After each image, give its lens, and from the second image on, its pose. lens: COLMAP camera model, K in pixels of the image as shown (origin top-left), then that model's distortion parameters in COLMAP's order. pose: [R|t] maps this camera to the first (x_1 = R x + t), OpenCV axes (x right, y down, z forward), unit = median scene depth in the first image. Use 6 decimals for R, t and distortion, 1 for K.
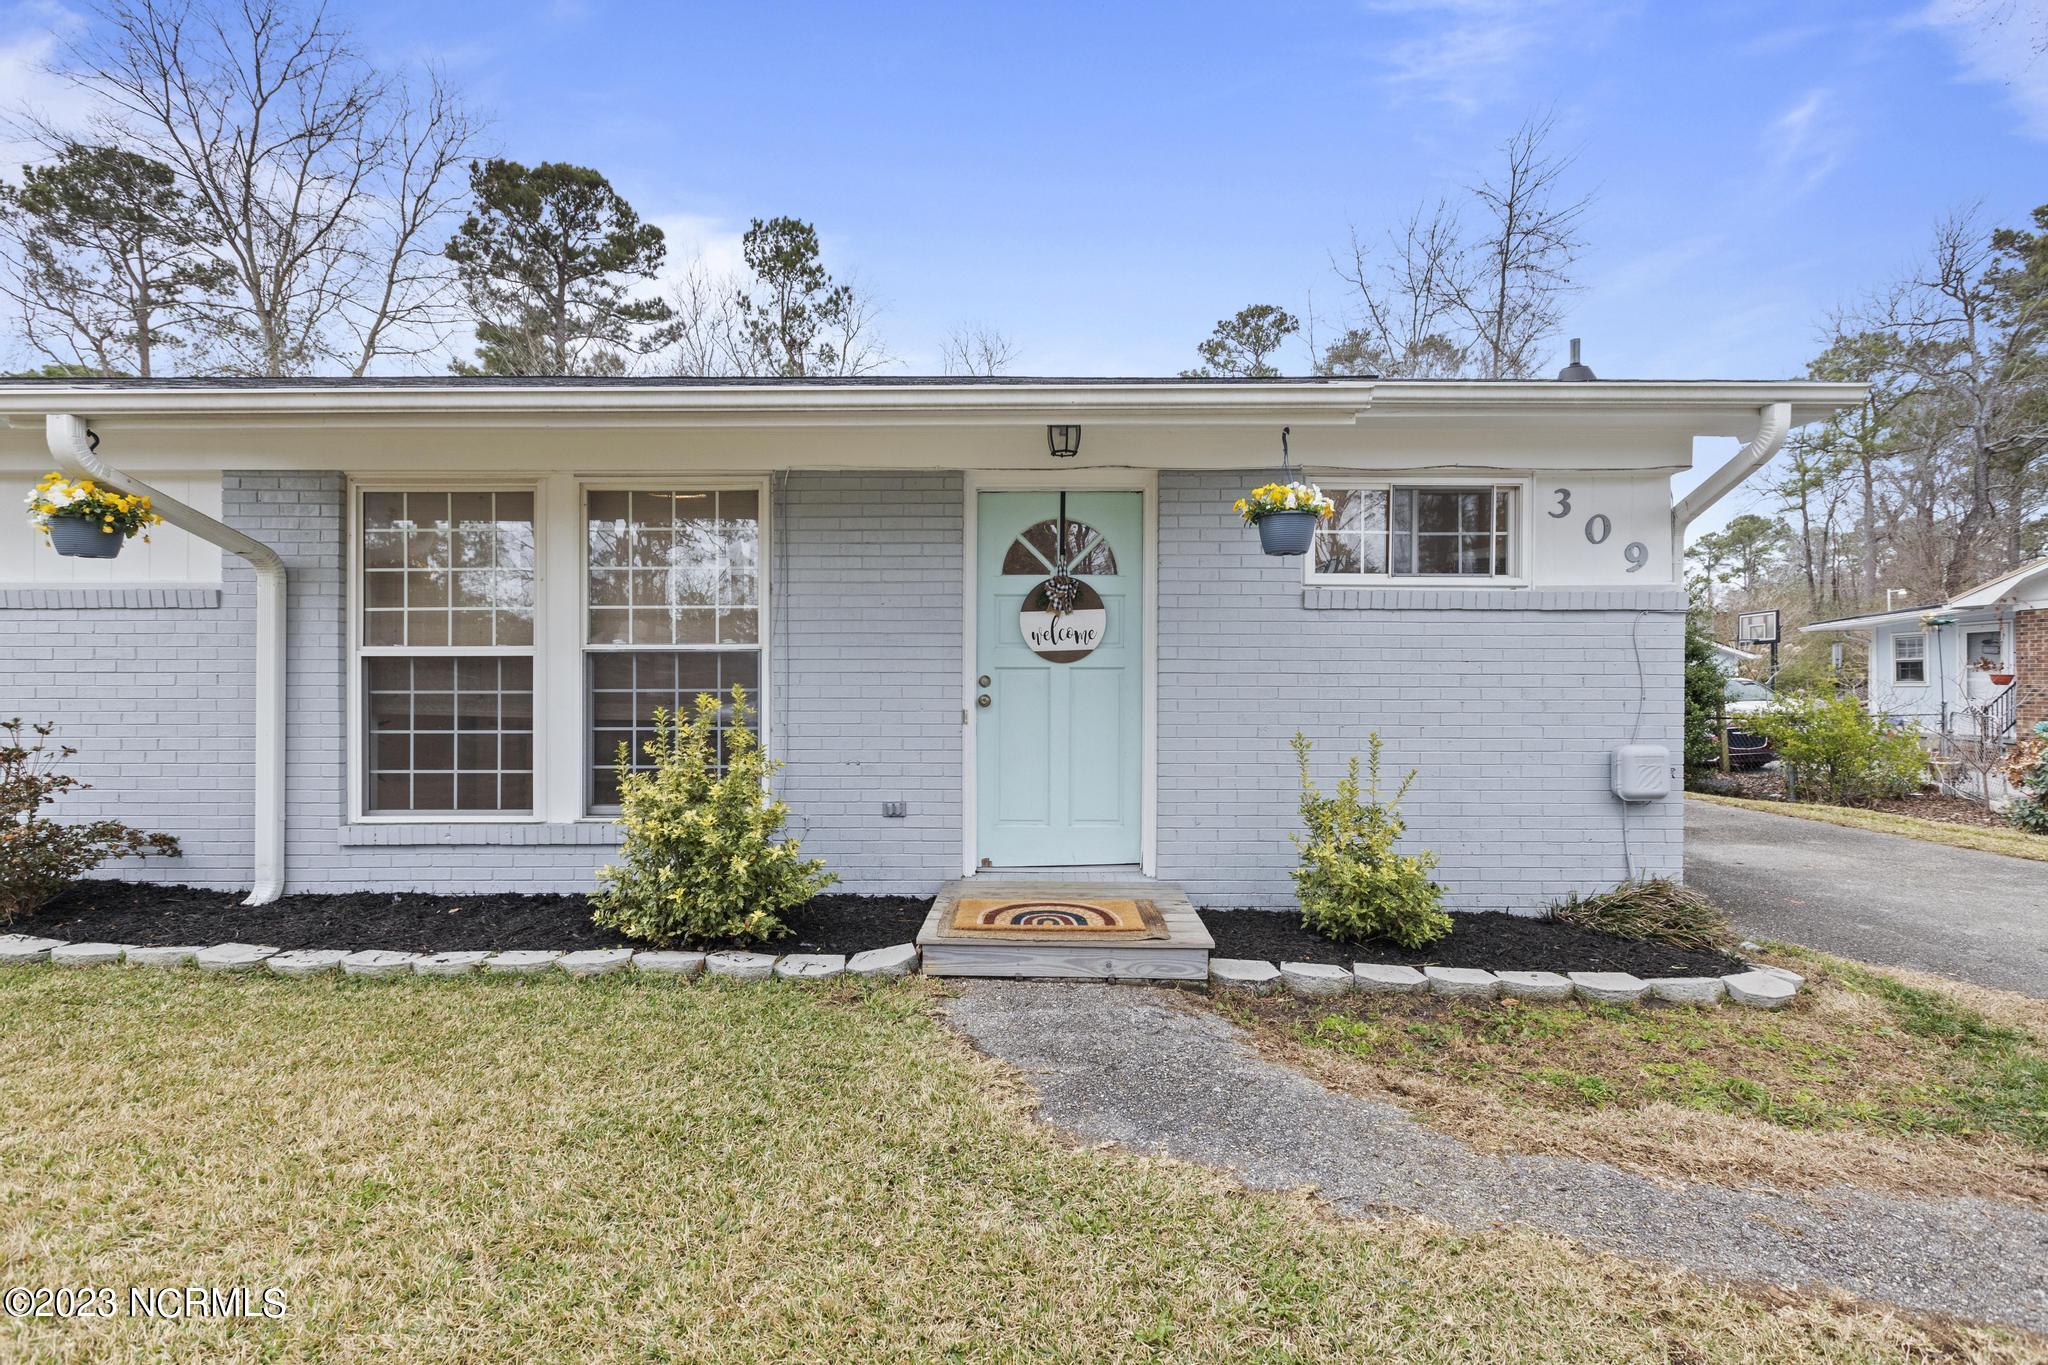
lens RADIAL K [[932.8, 0, 1028.6], [0, 932.8, 682.5], [0, 0, 1]] dist [0.002141, 0.001110]
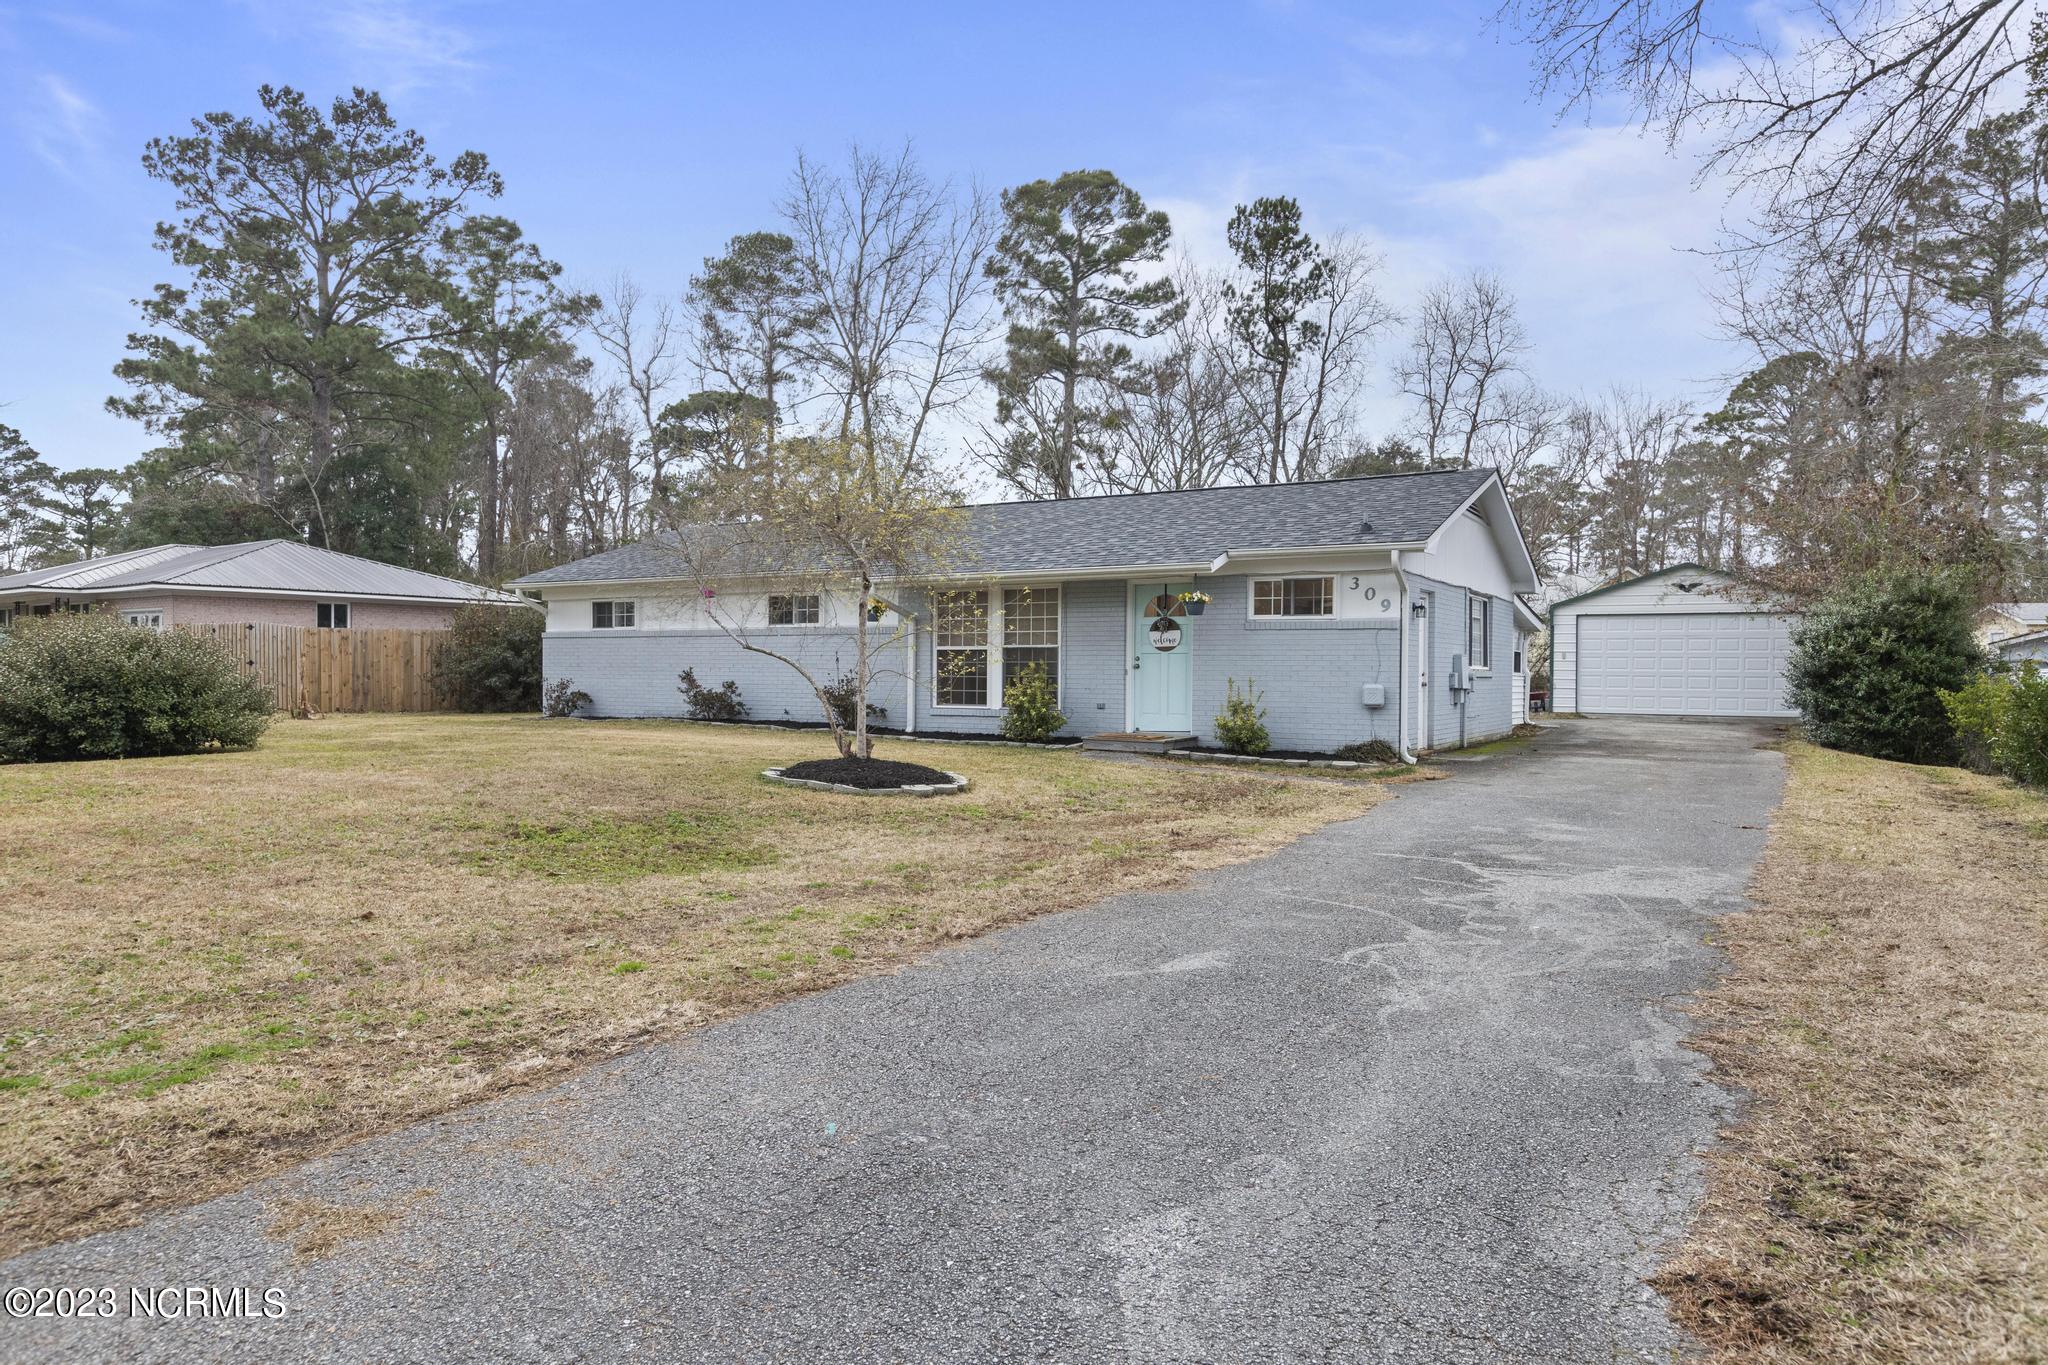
lens RADIAL K [[1276.2, 0, 1032.0], [0, 1276.2, 672.1], [0, 0, 1]] dist [-0.002826, 0.000057]
pose [[0.865508, 0.005039, -0.500869, 0.172787], [-0.004606, 0.999987, 0.002103, 0.003528], [0.500873, 0.000487, 0.865520, -0.258273]]
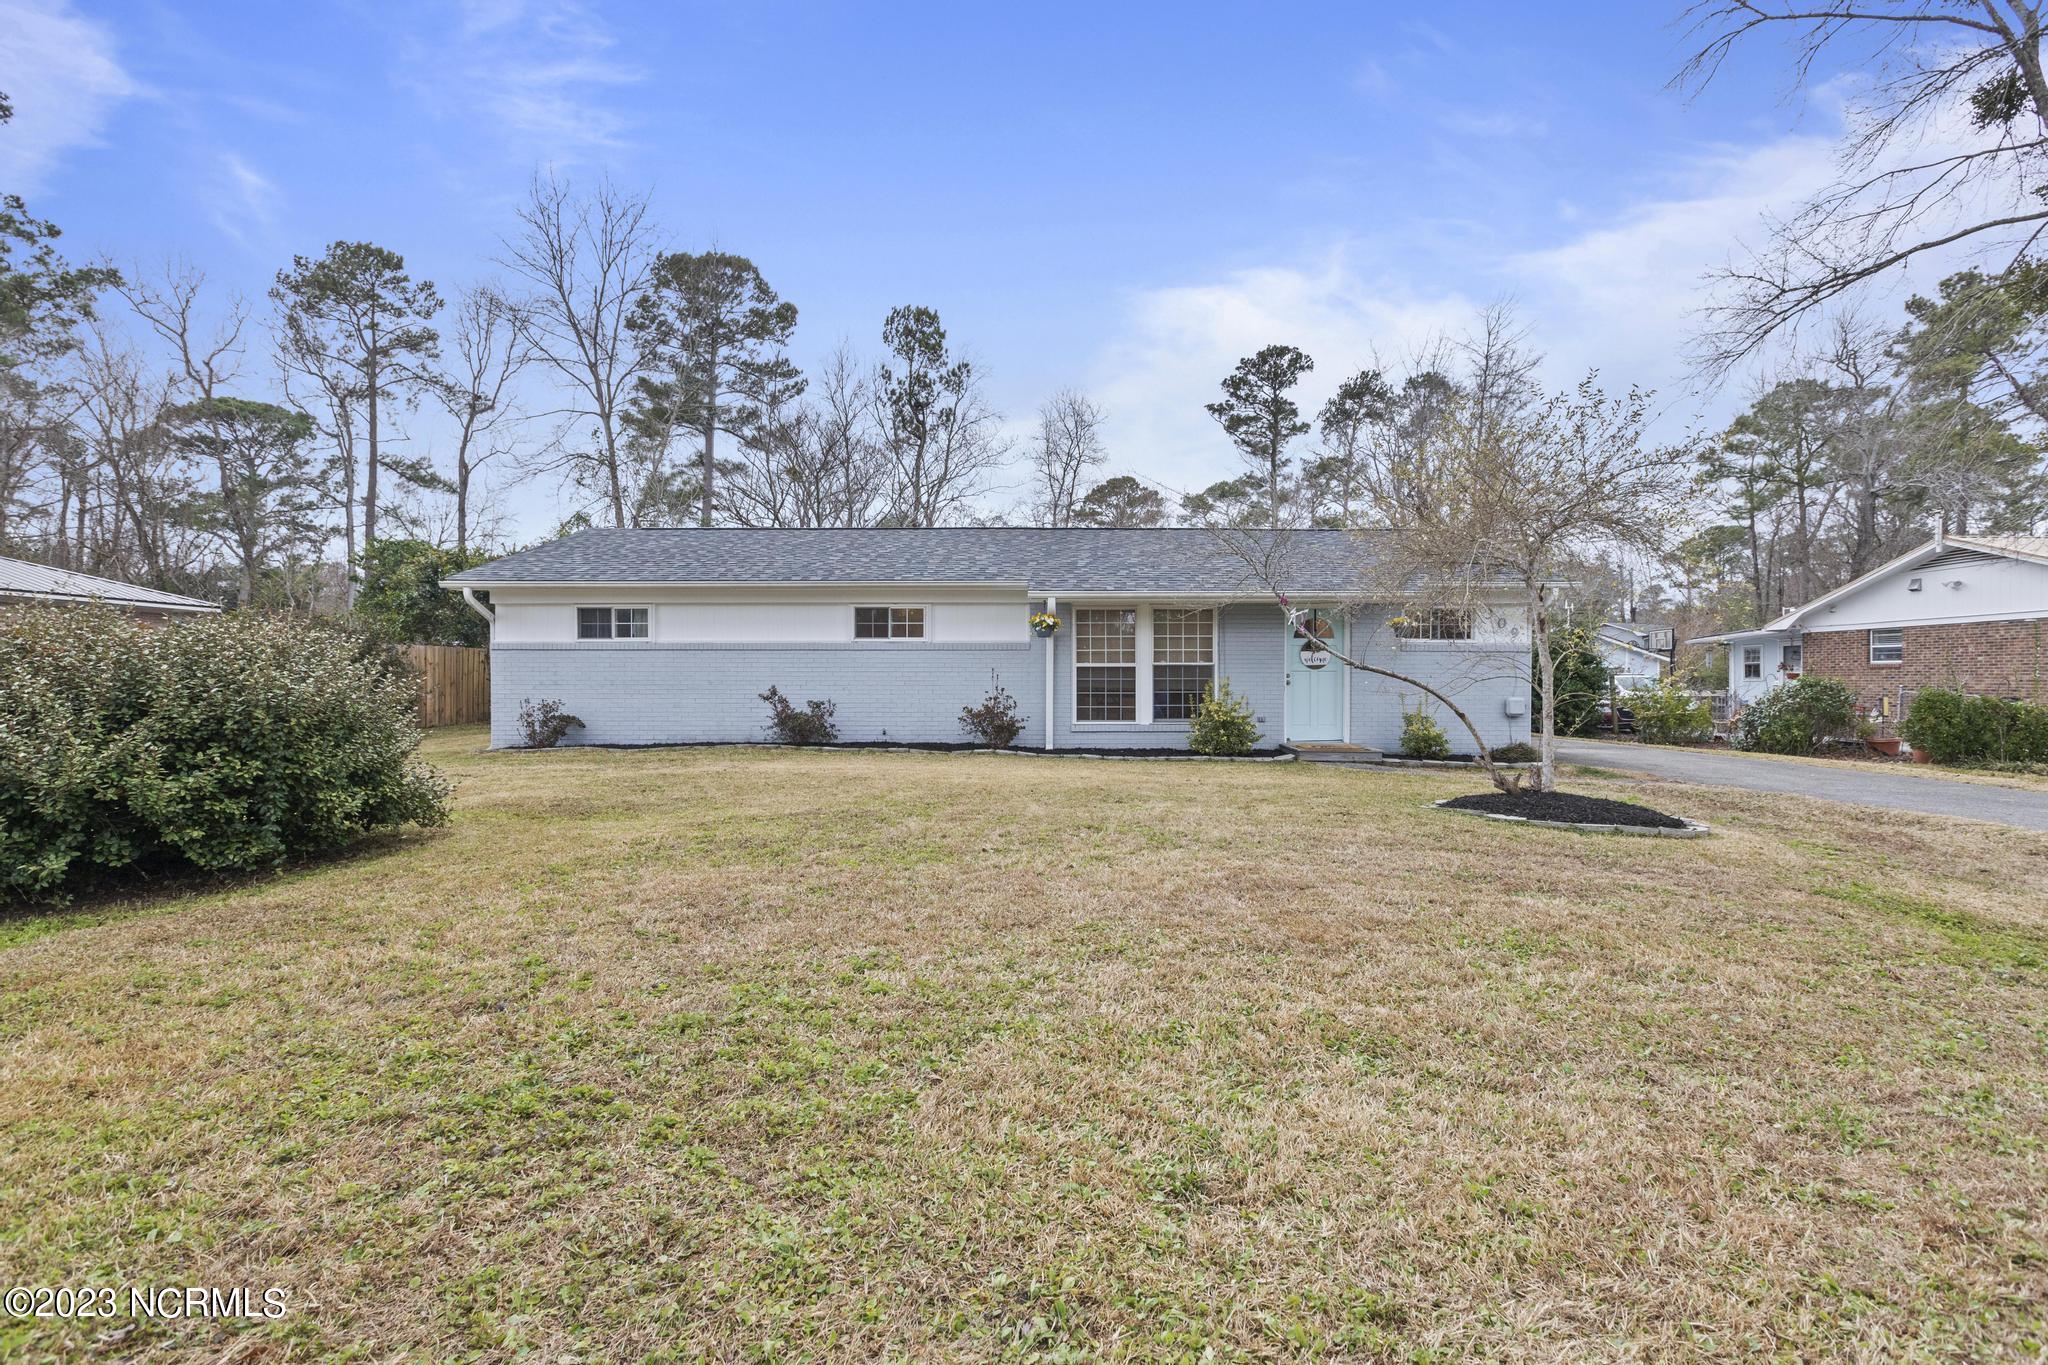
lens RADIAL K [[932.8, 0, 1028.6], [0, 932.8, 682.5], [0, 0, 1]] dist [0.002141, 0.001110]
pose [[0.999984, 0.000327, 0.005699, -0.100051], [-0.000342, 0.999996, 0.002741, 0.001434], [-0.005698, -0.002743, 0.999980, -0.215910]]
